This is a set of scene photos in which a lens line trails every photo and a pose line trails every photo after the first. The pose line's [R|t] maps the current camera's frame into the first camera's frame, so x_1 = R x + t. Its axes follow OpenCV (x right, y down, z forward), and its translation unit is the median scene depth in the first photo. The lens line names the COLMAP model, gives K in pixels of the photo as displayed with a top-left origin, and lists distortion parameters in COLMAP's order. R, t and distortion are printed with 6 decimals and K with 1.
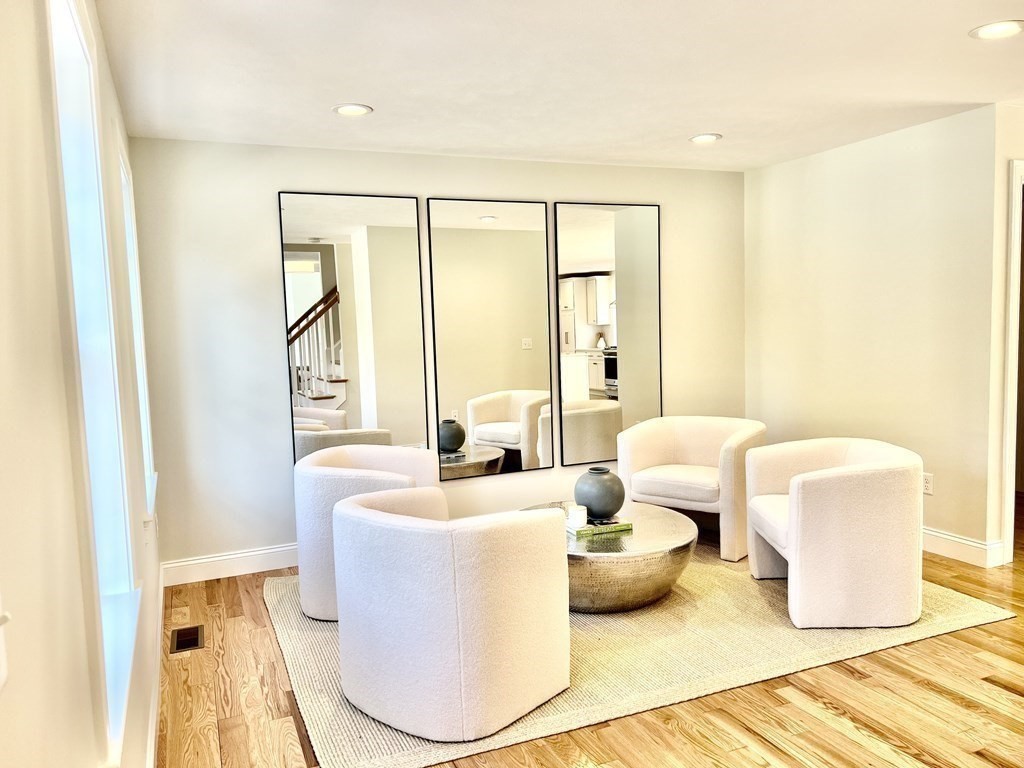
lens RADIAL K [[765.9, 0, 513.0], [0, 765.9, 398.0], [0, 0, 1]] dist [-0.028574, -0.004489]
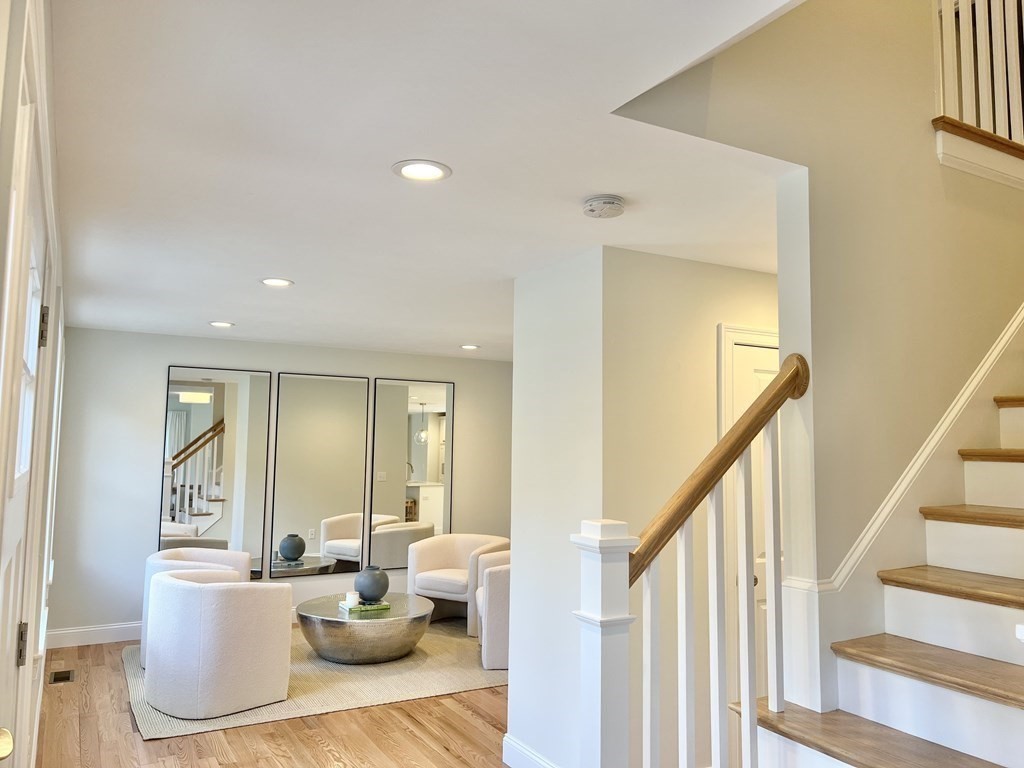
lens RADIAL K [[766.1, 0, 515.4], [0, 766.1, 388.6], [0, 0, 1]] dist [0.049556, -0.048948]
pose [[0.993044, 0.045583, 0.108564, 0.220978], [-0.026251, 0.984527, -0.173258, 0.004786], [-0.114782, 0.169203, 0.978875, -0.577742]]
